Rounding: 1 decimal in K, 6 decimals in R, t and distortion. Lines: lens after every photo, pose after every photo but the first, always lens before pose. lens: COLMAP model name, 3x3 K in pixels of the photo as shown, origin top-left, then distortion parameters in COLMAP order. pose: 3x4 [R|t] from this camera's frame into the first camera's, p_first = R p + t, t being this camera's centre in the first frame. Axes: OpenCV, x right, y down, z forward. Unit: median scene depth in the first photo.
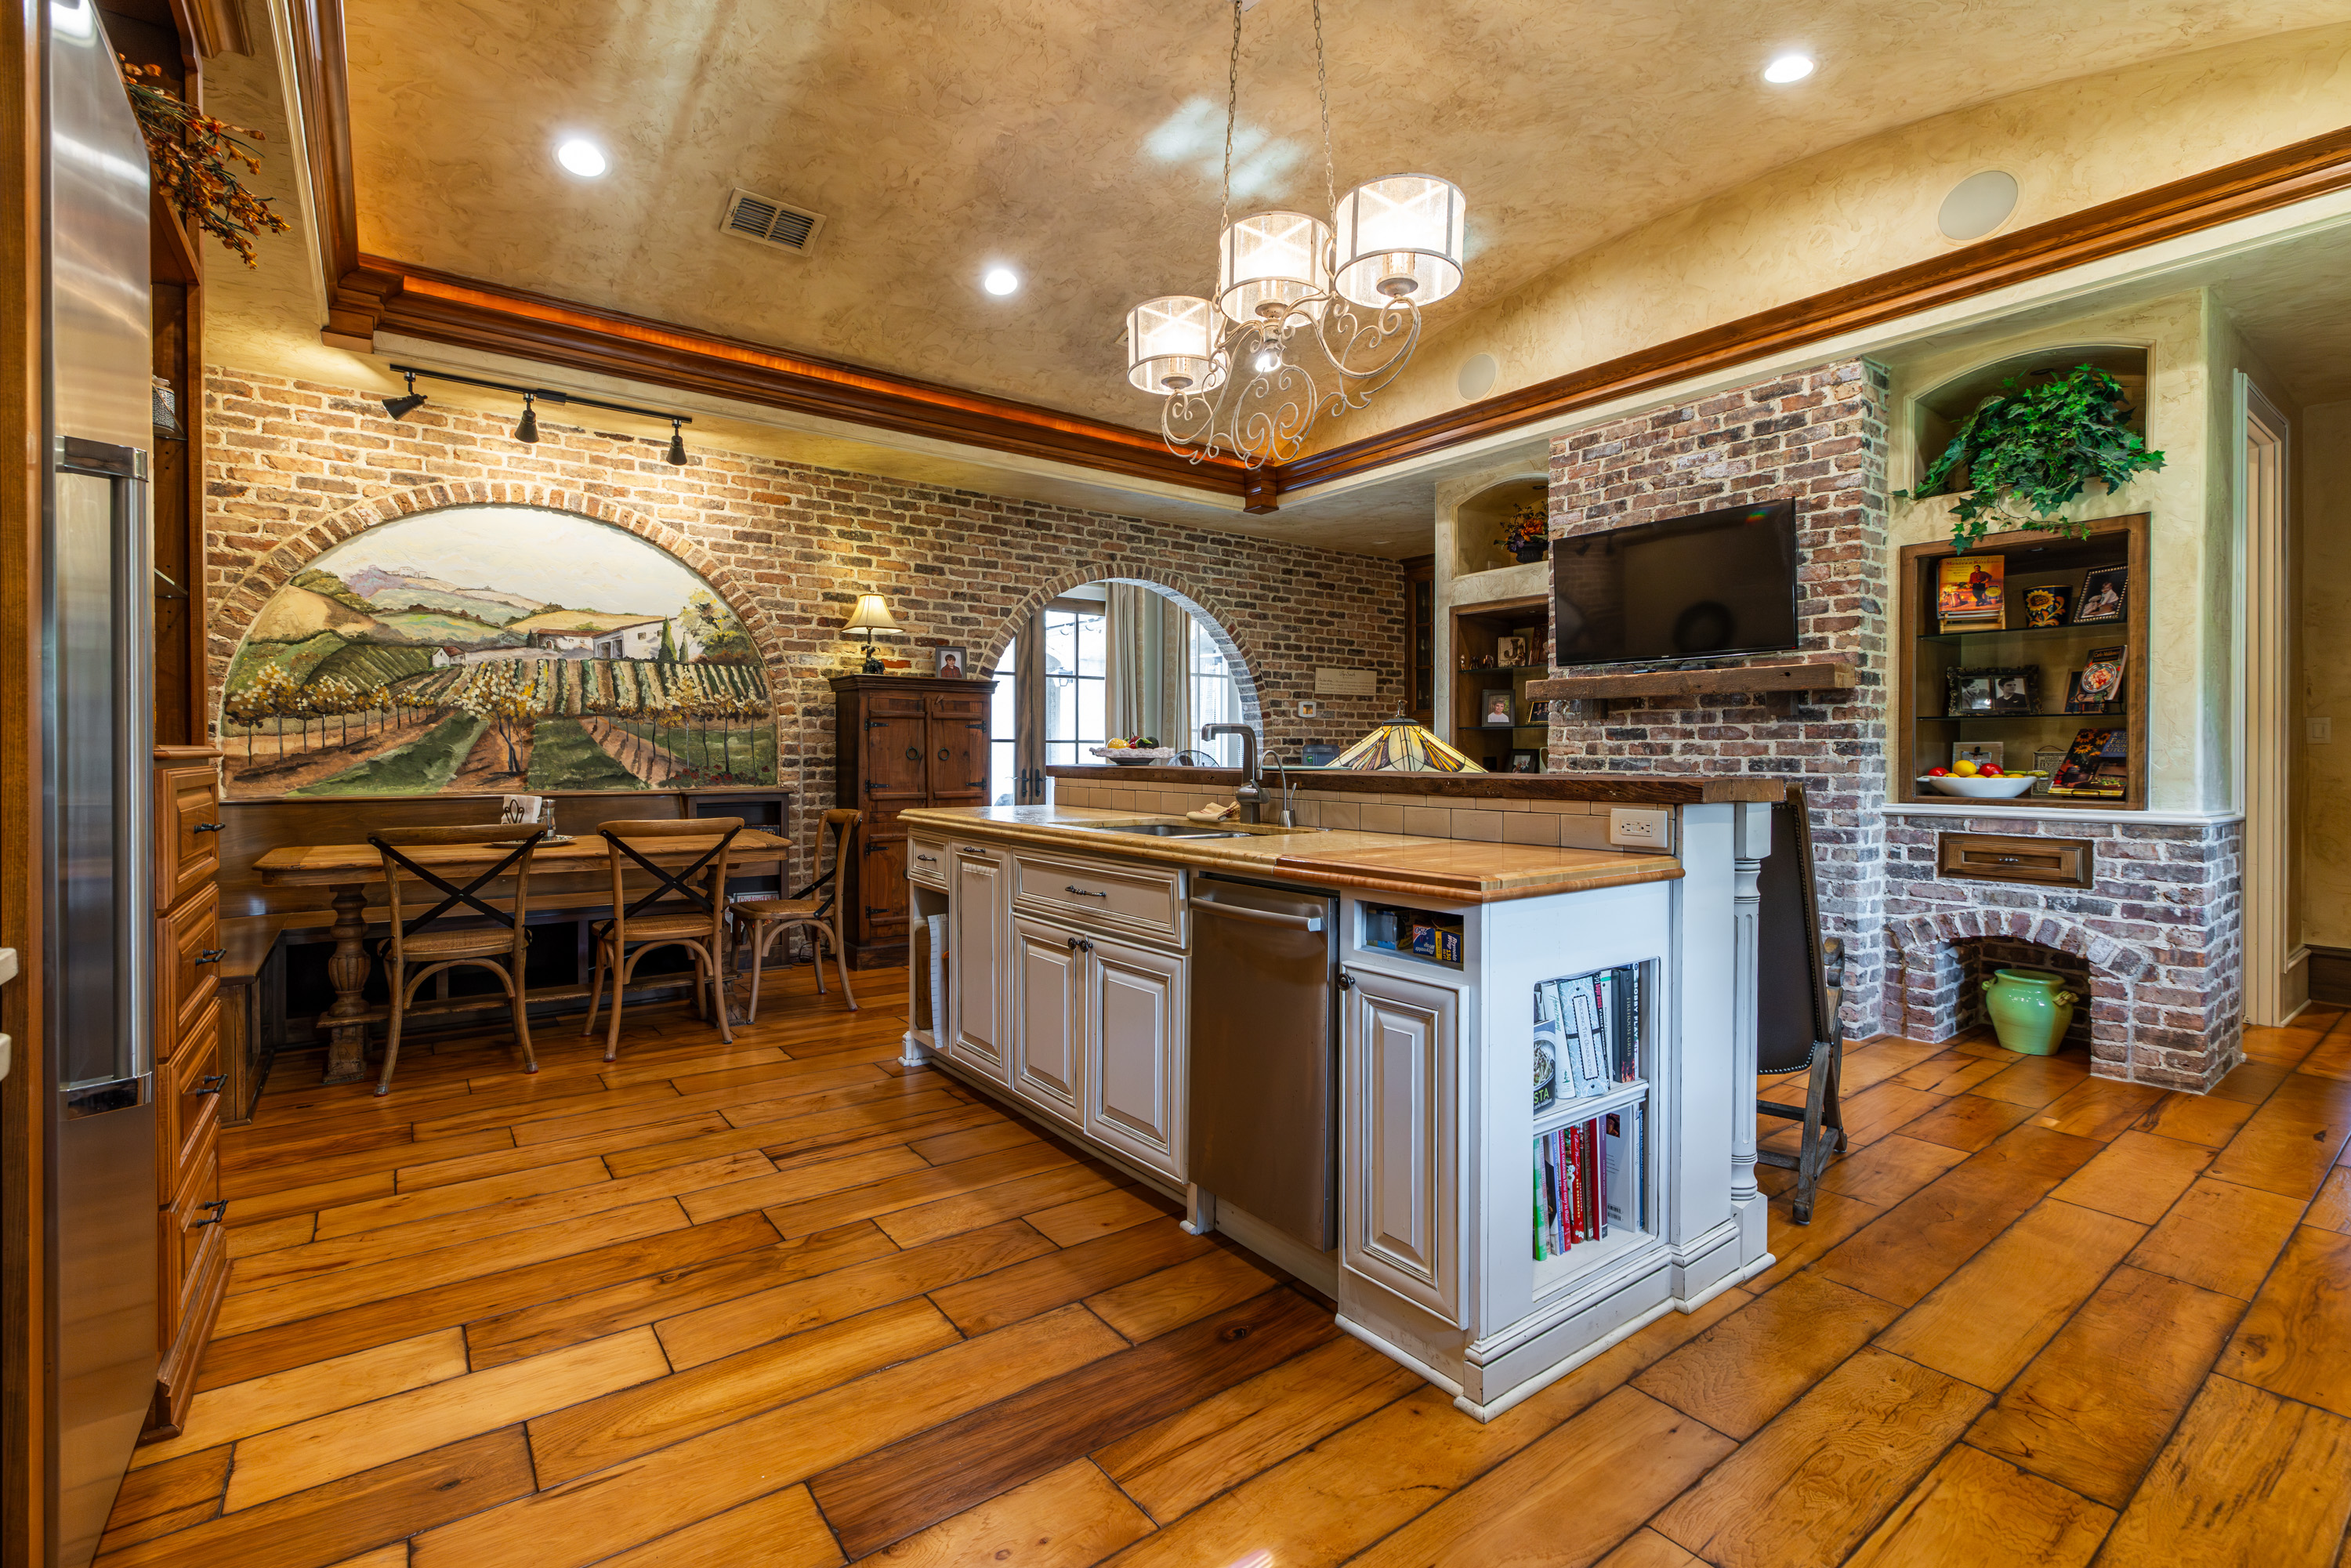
lens RADIAL K [[1033.3, 0, 1164.7], [0, 1033.3, 757.2], [0, 0, 1]] dist [0.001378, 0.000039]
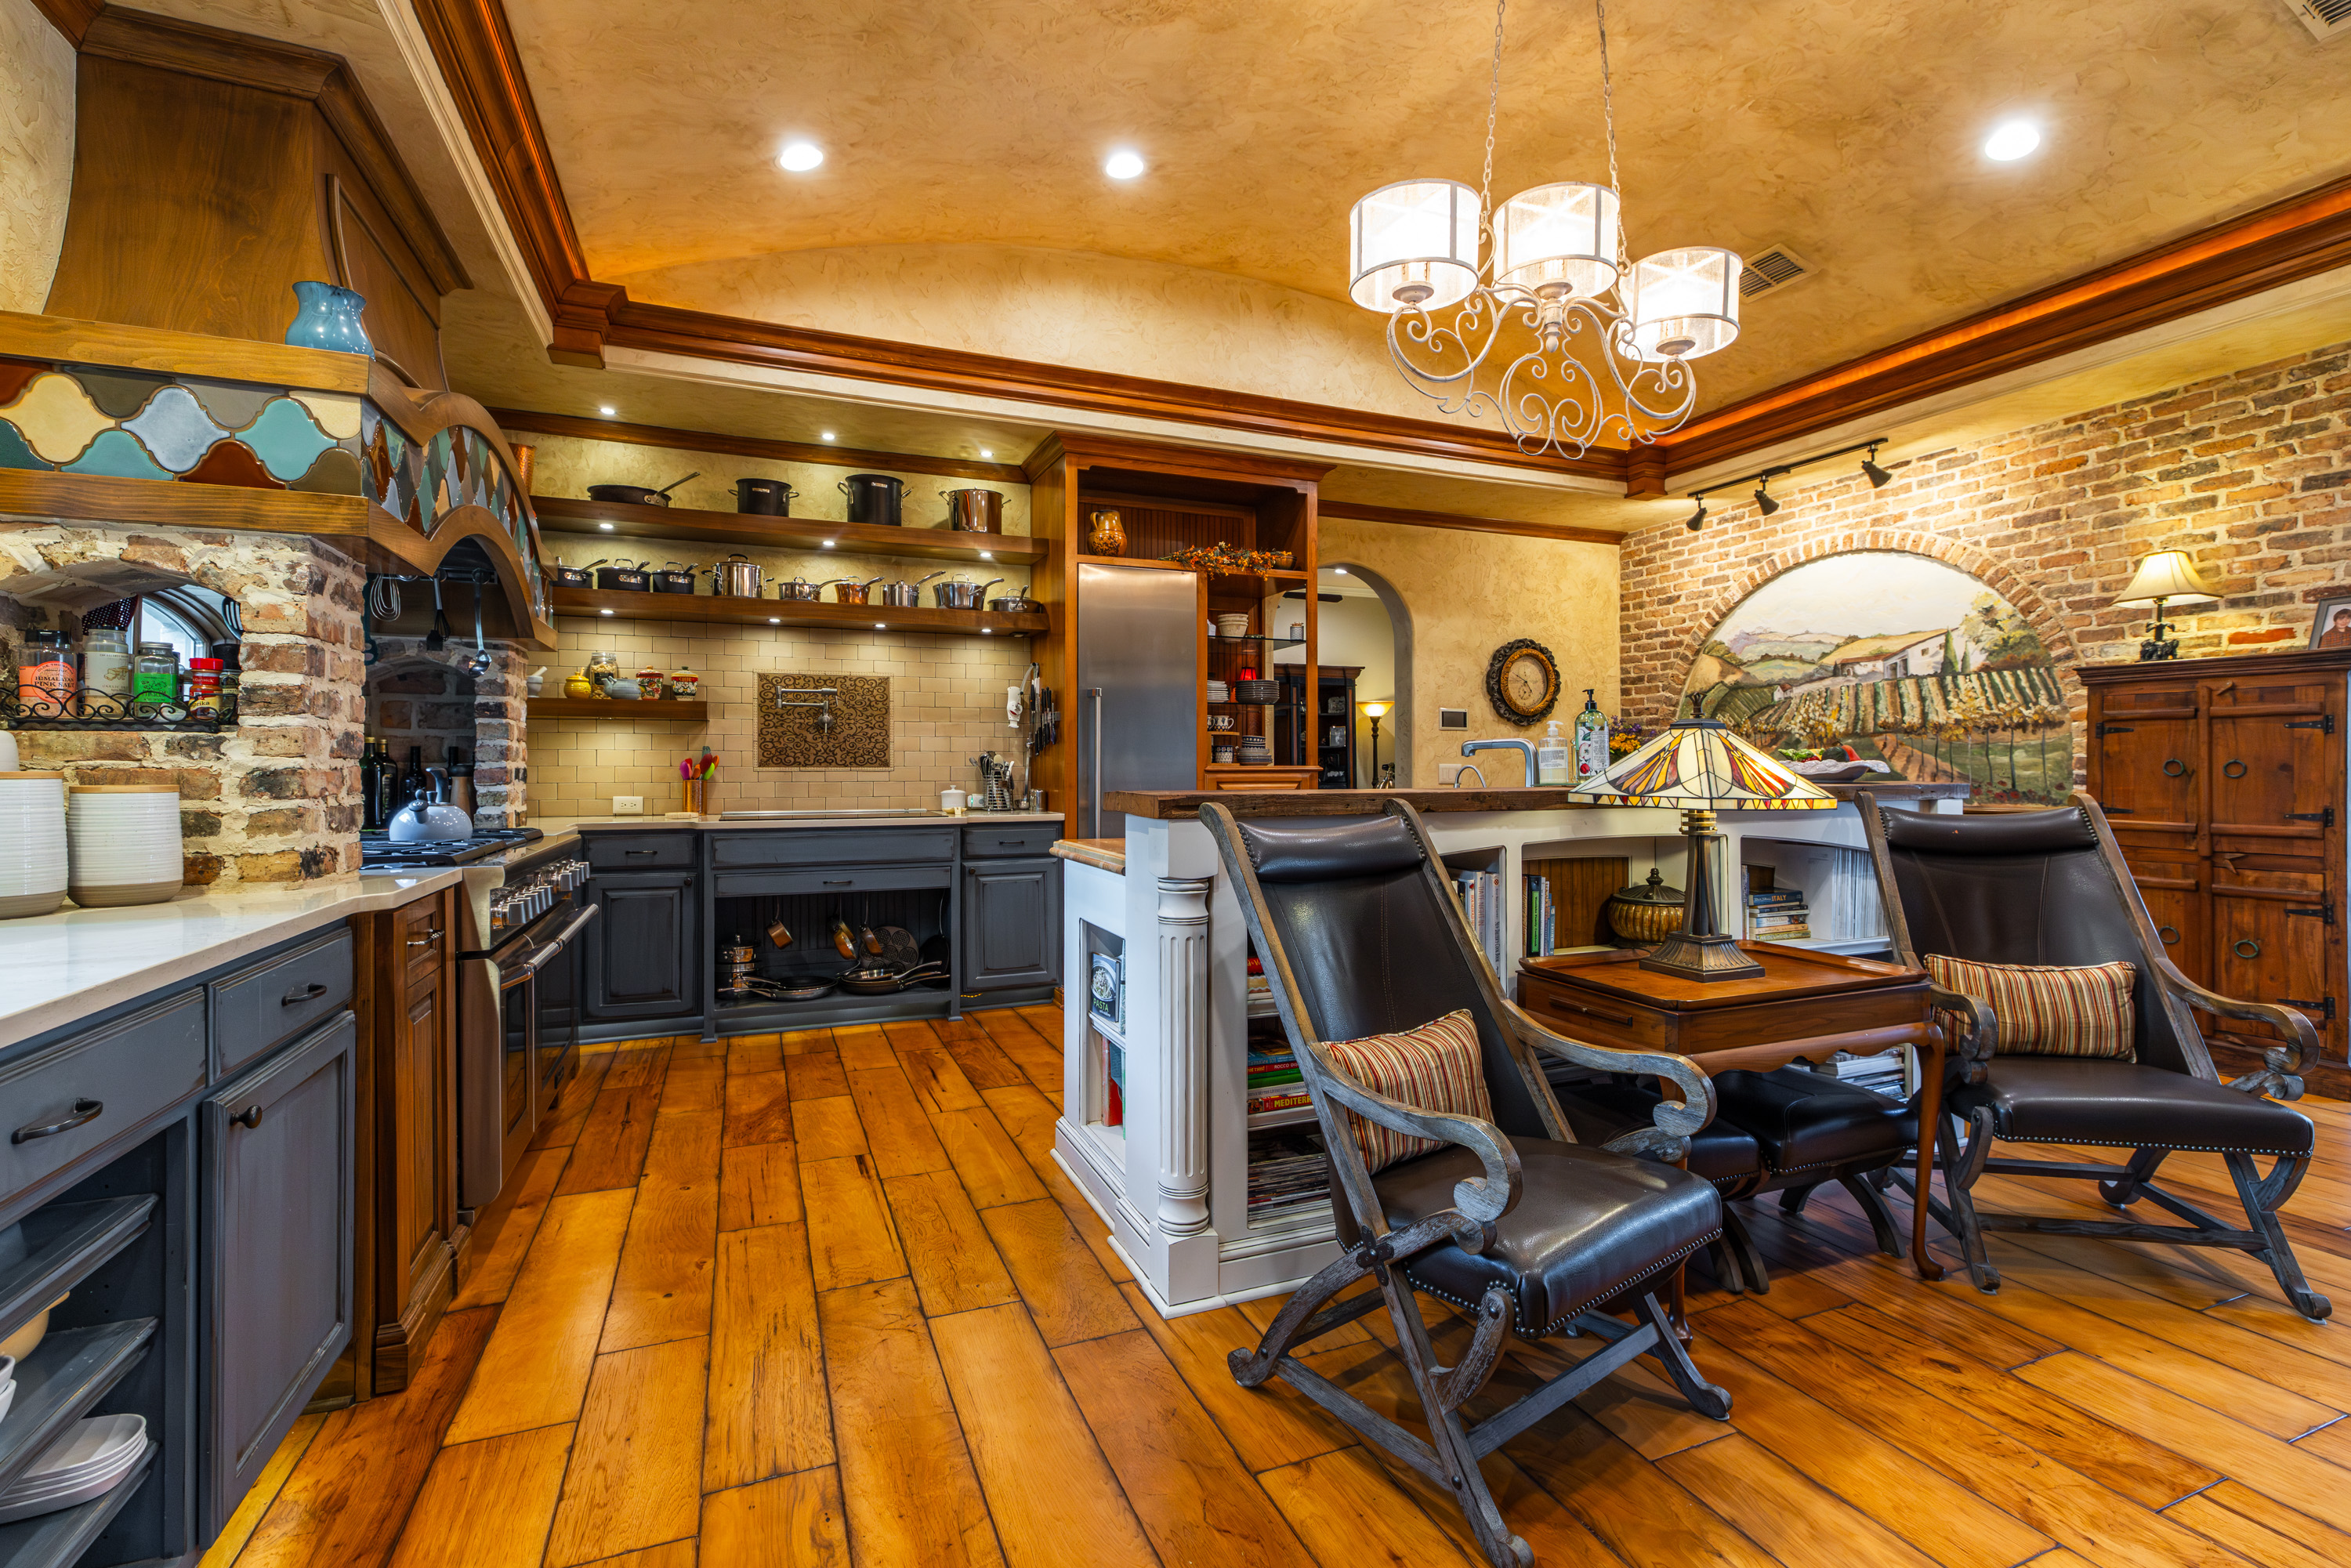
lens RADIAL K [[1033.3, 0, 1189.3], [0, 1033.3, 768.9], [0, 0, 1]] dist [0.001378, 0.000039]
pose [[-0.221366, -0.000564, -0.975191, 0.640387], [-0.001925, 0.999998, -0.000141, -0.001664], [0.975189, 0.001846, -0.221367, 0.527599]]
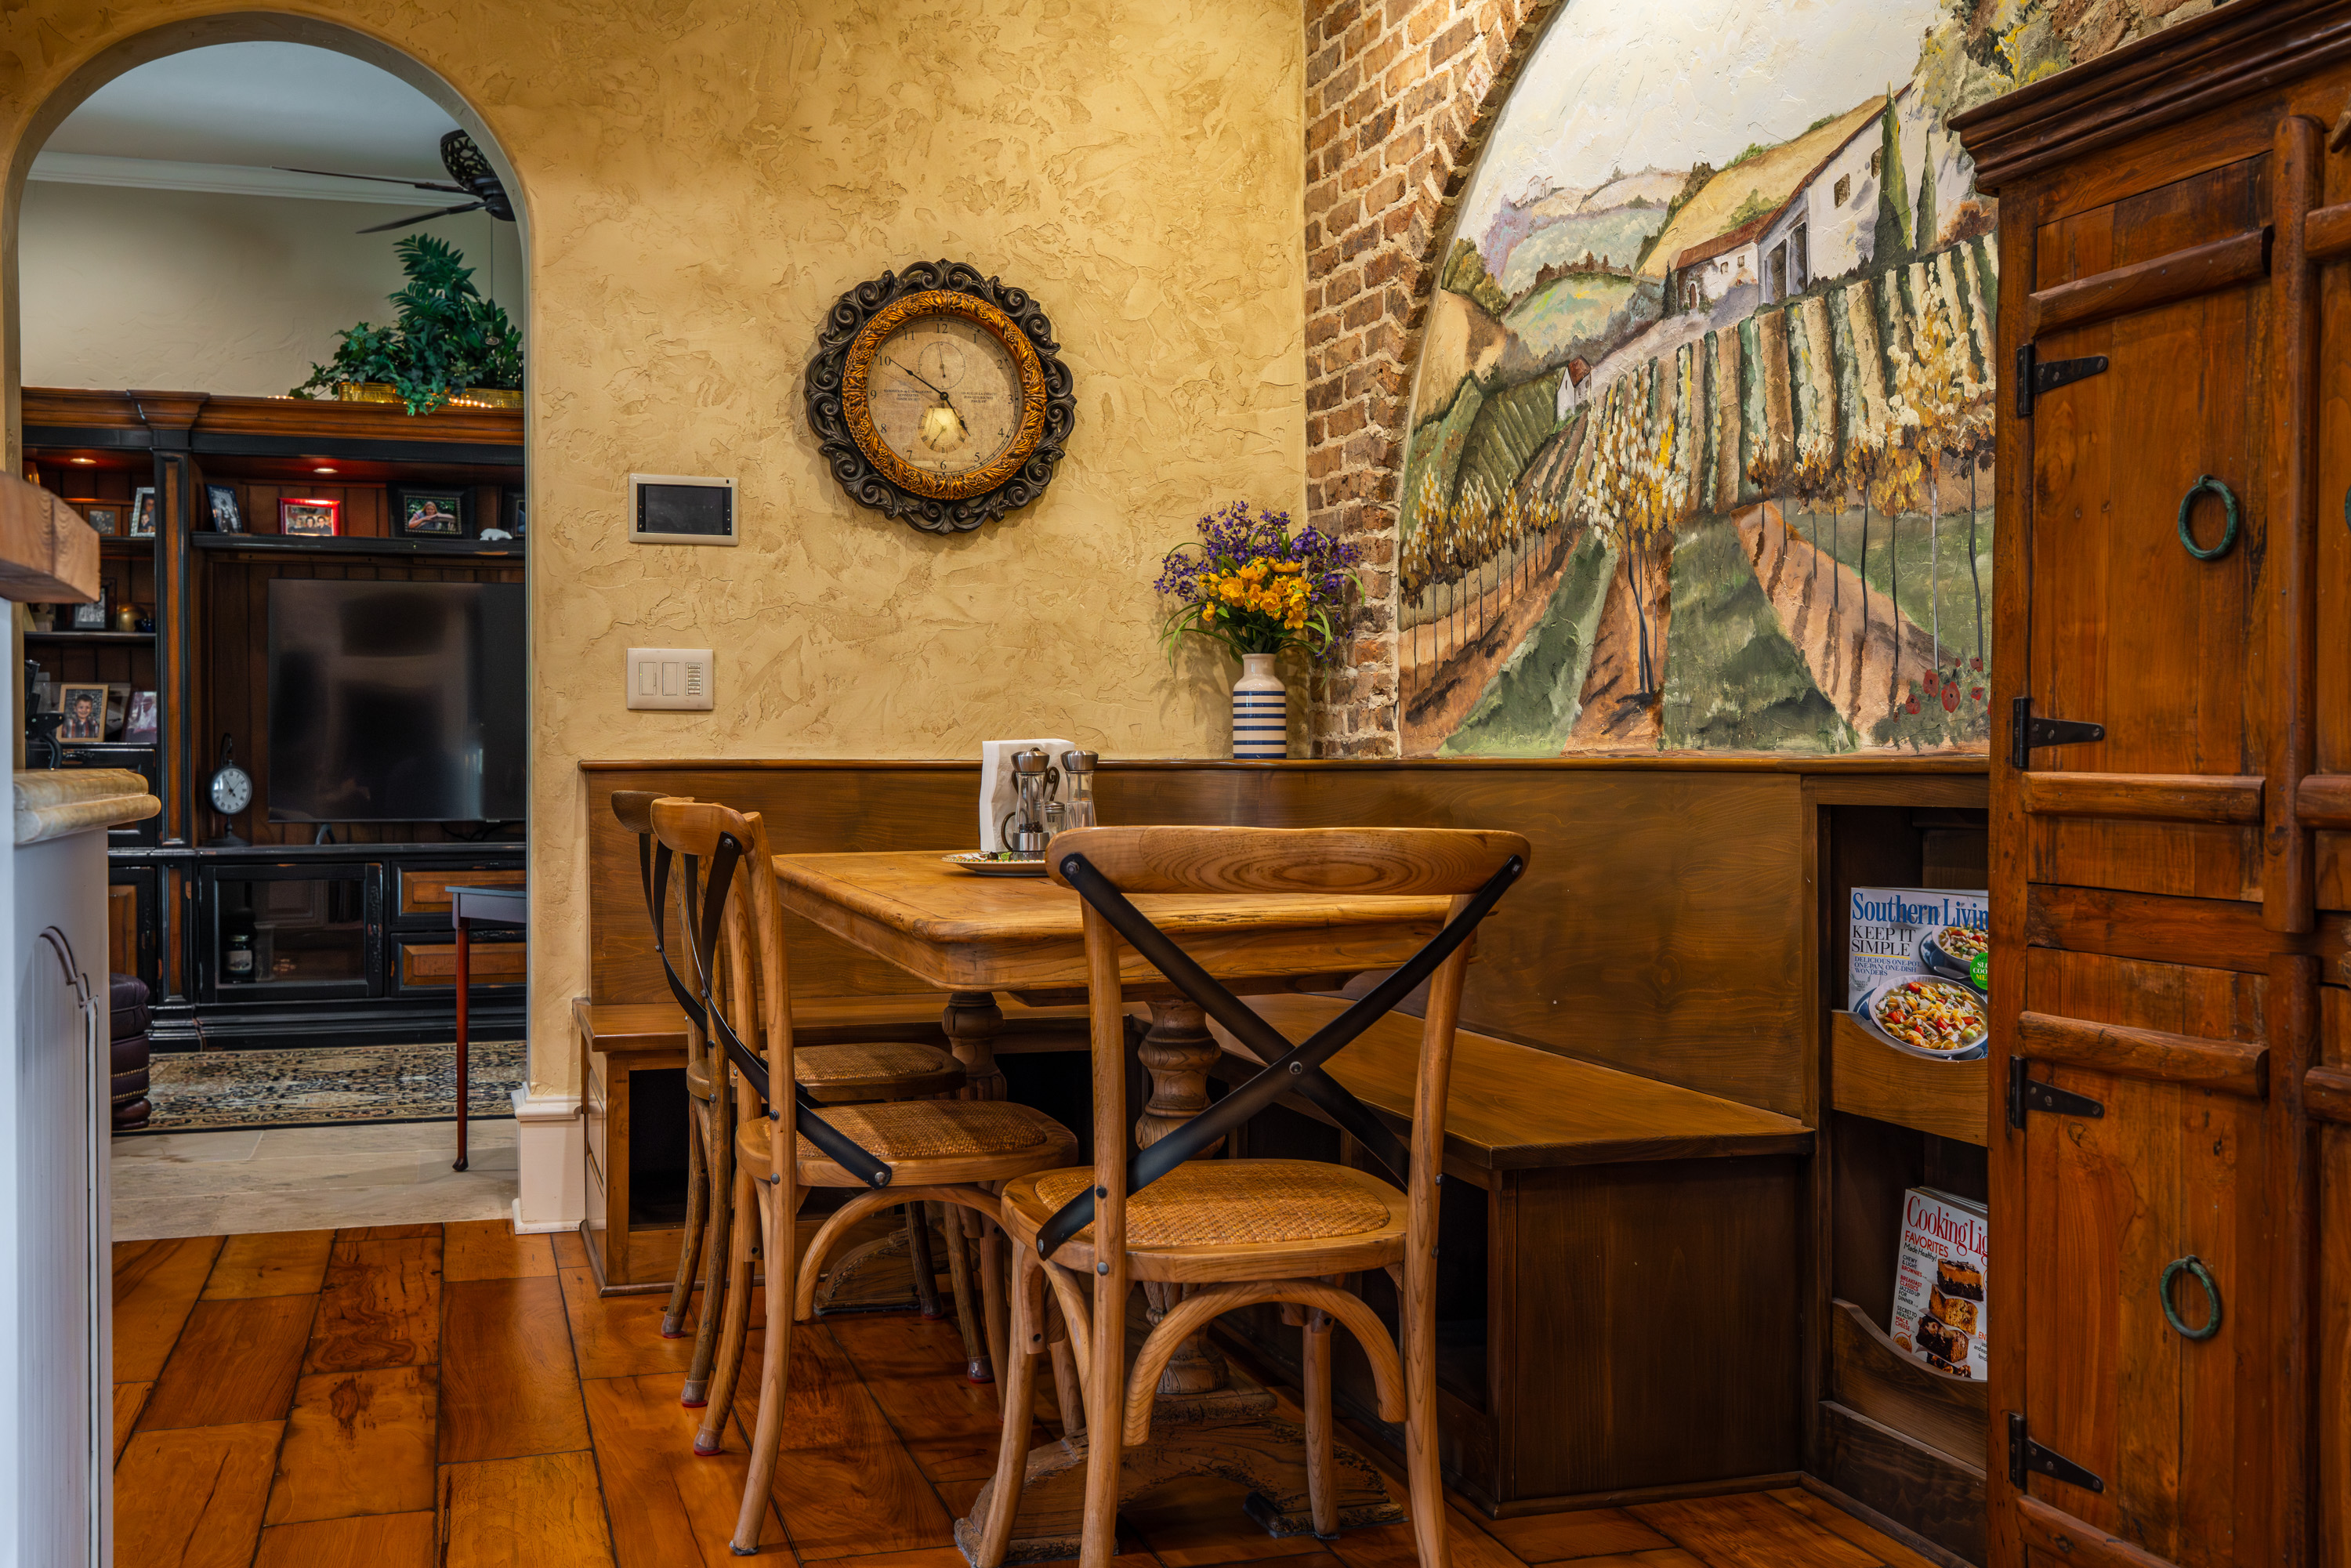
lens RADIAL K [[2282.3, 0, 1167.2], [0, 2282.3, 781.4], [0, 0, 1]] dist [-0.007300, 0.000000]
pose [[-0.296880, 0.008311, -0.954879, 0.126919], [-0.003889, 0.999943, 0.009912, 0.034290], [0.954907, 0.006657, -0.296831, 1.016738]]
